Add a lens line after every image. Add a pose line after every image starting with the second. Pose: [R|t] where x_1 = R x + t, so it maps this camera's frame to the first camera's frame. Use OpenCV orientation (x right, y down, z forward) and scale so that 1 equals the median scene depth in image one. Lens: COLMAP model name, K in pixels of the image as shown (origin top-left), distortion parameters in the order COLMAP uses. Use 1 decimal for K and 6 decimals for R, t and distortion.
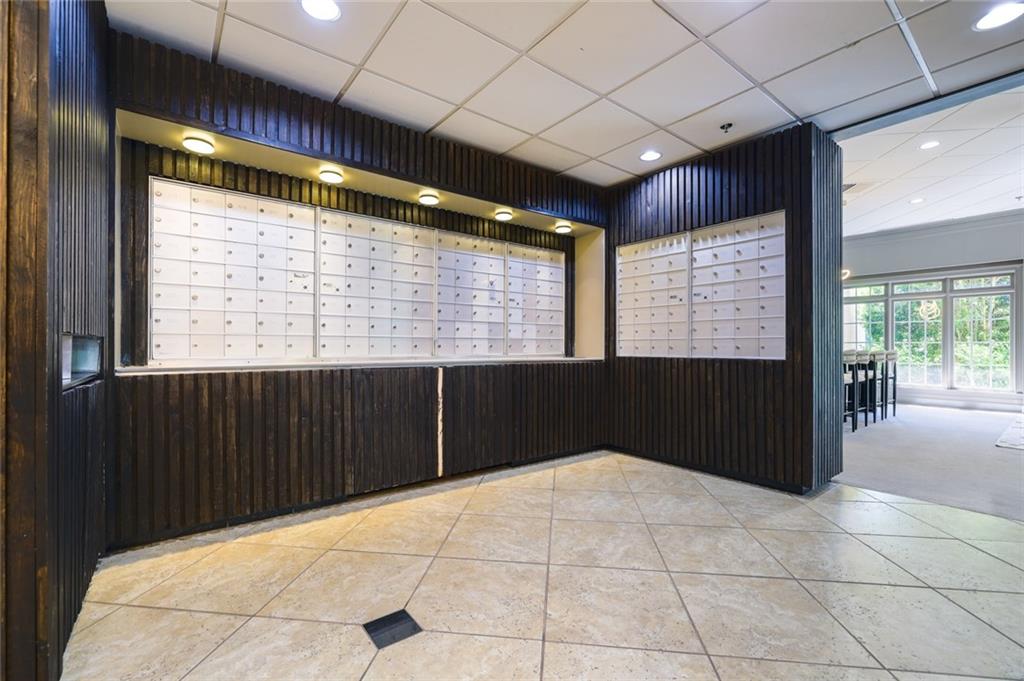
lens RADIAL K [[454.0, 0, 508.1], [0, 454.0, 337.0], [0, 0, 1]] dist [0.009445, 0.000604]
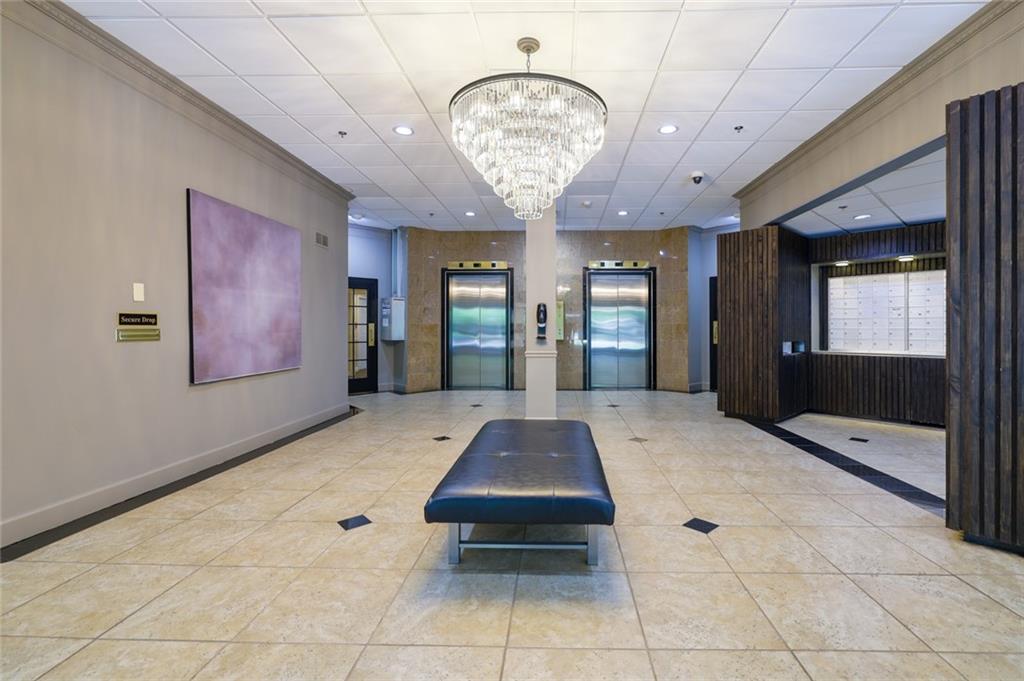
lens RADIAL K [[454.0, 0, 508.1], [0, 454.0, 337.0], [0, 0, 1]] dist [0.009445, 0.000604]
pose [[-0.003259, 0.008526, -0.999958, 1.784729], [0.019449, 0.999775, 0.008461, -0.072848], [0.999806, -0.019420, -0.003424, -0.798310]]
